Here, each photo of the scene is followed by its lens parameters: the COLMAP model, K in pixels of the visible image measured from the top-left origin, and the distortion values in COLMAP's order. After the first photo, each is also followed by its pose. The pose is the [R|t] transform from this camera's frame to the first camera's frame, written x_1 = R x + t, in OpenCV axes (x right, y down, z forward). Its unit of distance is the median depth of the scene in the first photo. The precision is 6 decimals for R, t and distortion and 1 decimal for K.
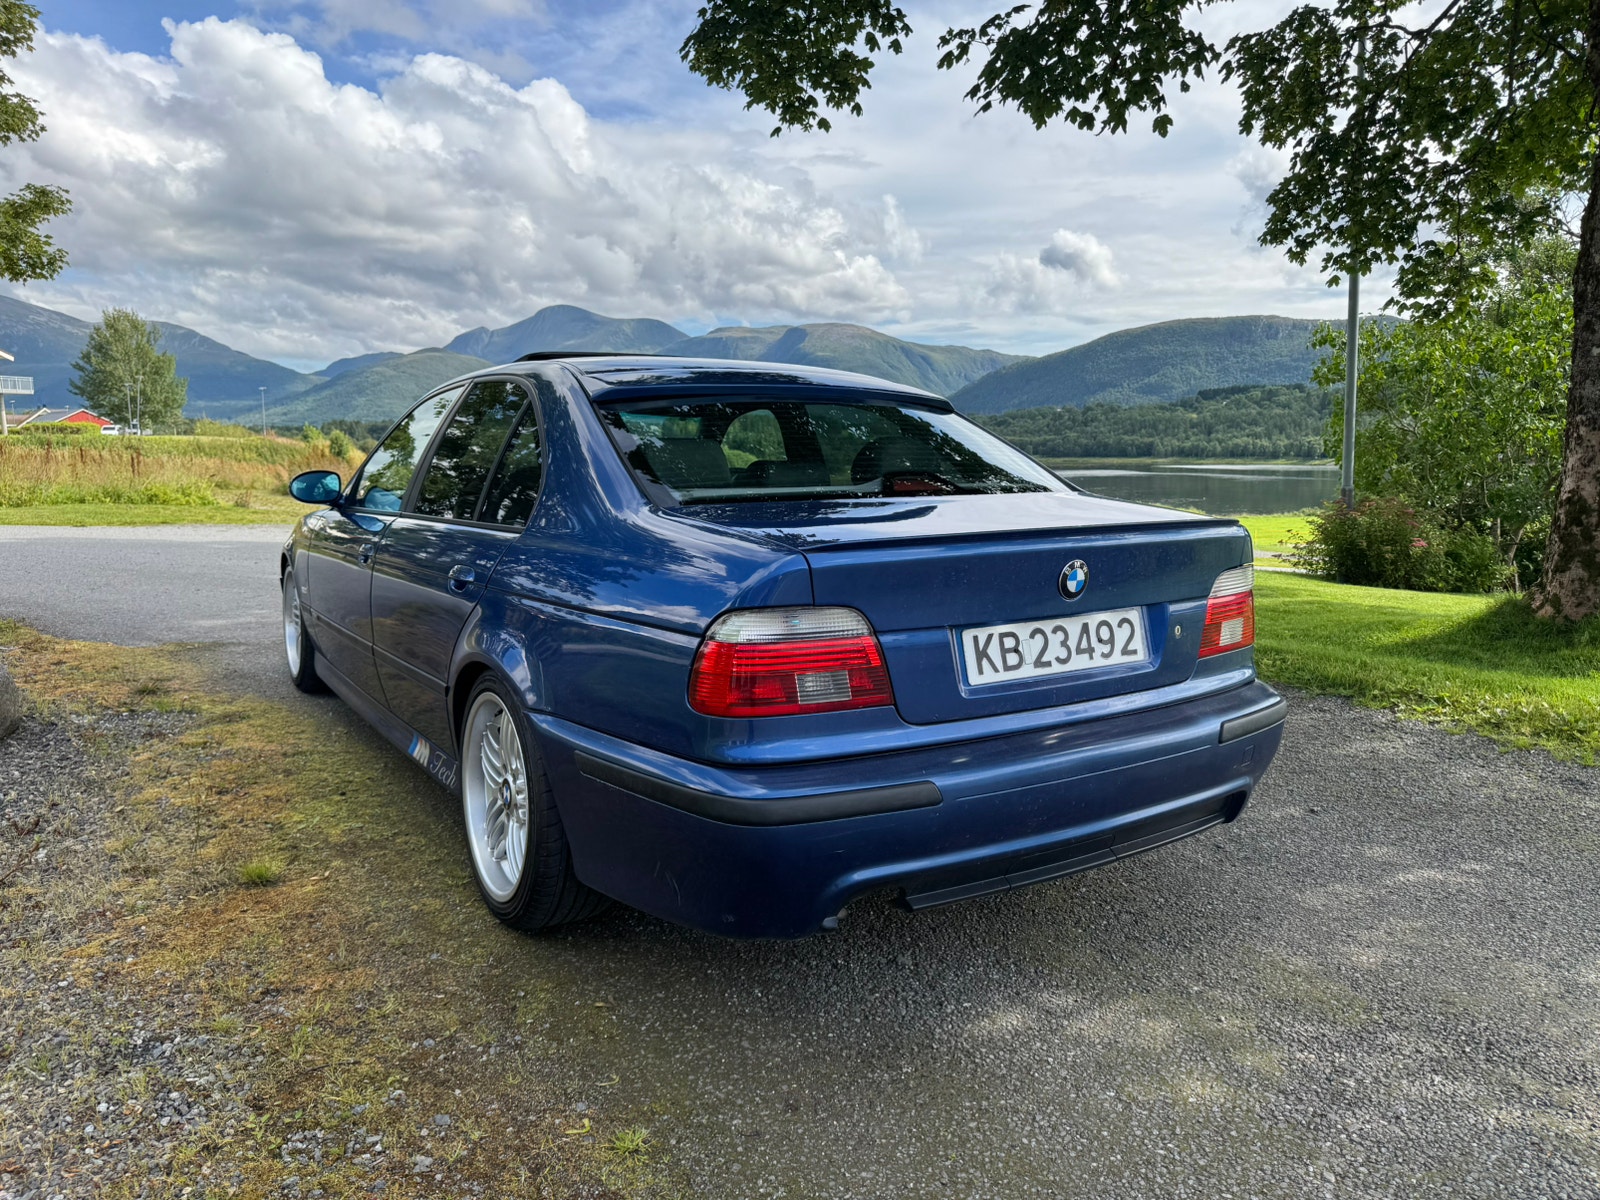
lens RADIAL K [[1182.7, 0, 800.3], [0, 1182.7, 616.9], [0, 0, 1]] dist [0.087657, -0.169488]
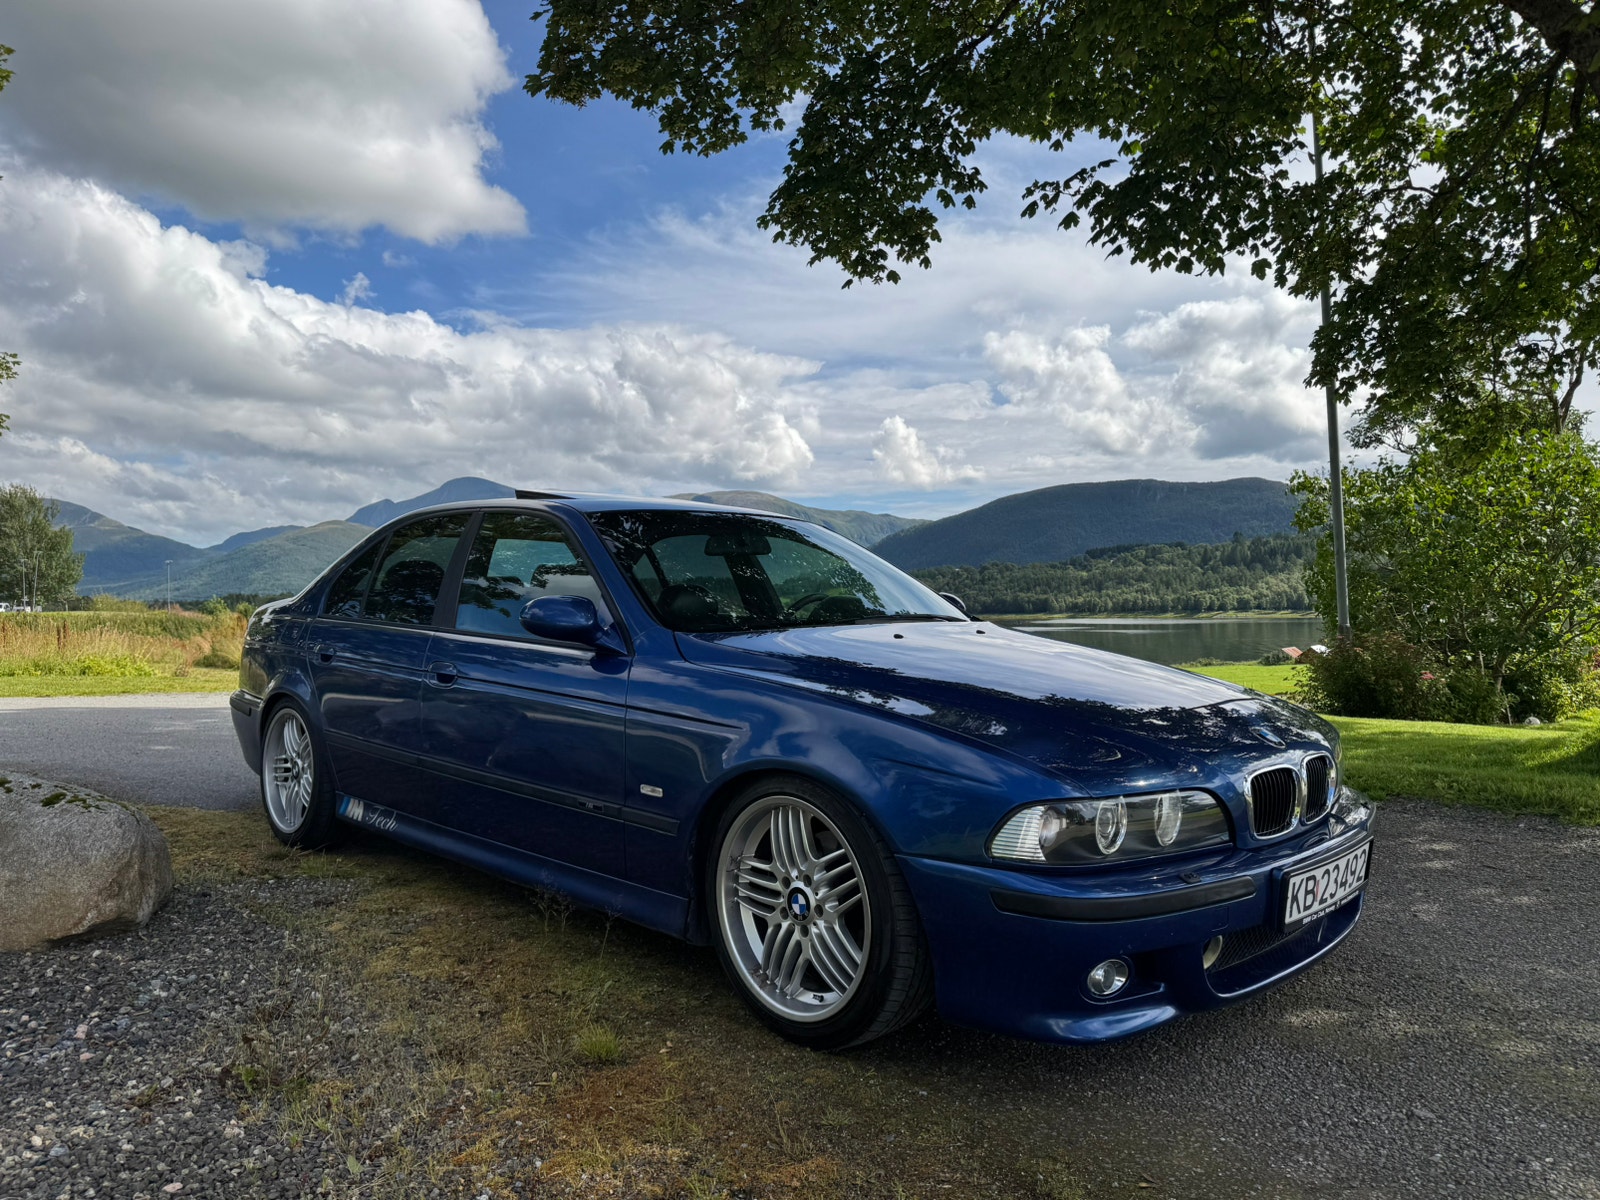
lens RADIAL K [[1145.5, 0, 717.2], [0, 1145.5, 612.4], [0, 0, 1]] dist [0.203037, -0.374242]
pose [[0.997065, -0.020338, 0.073808, -0.211093], [0.031017, 0.988715, -0.146562, 0.015760], [-0.069994, 0.148421, 0.986444, 0.063391]]
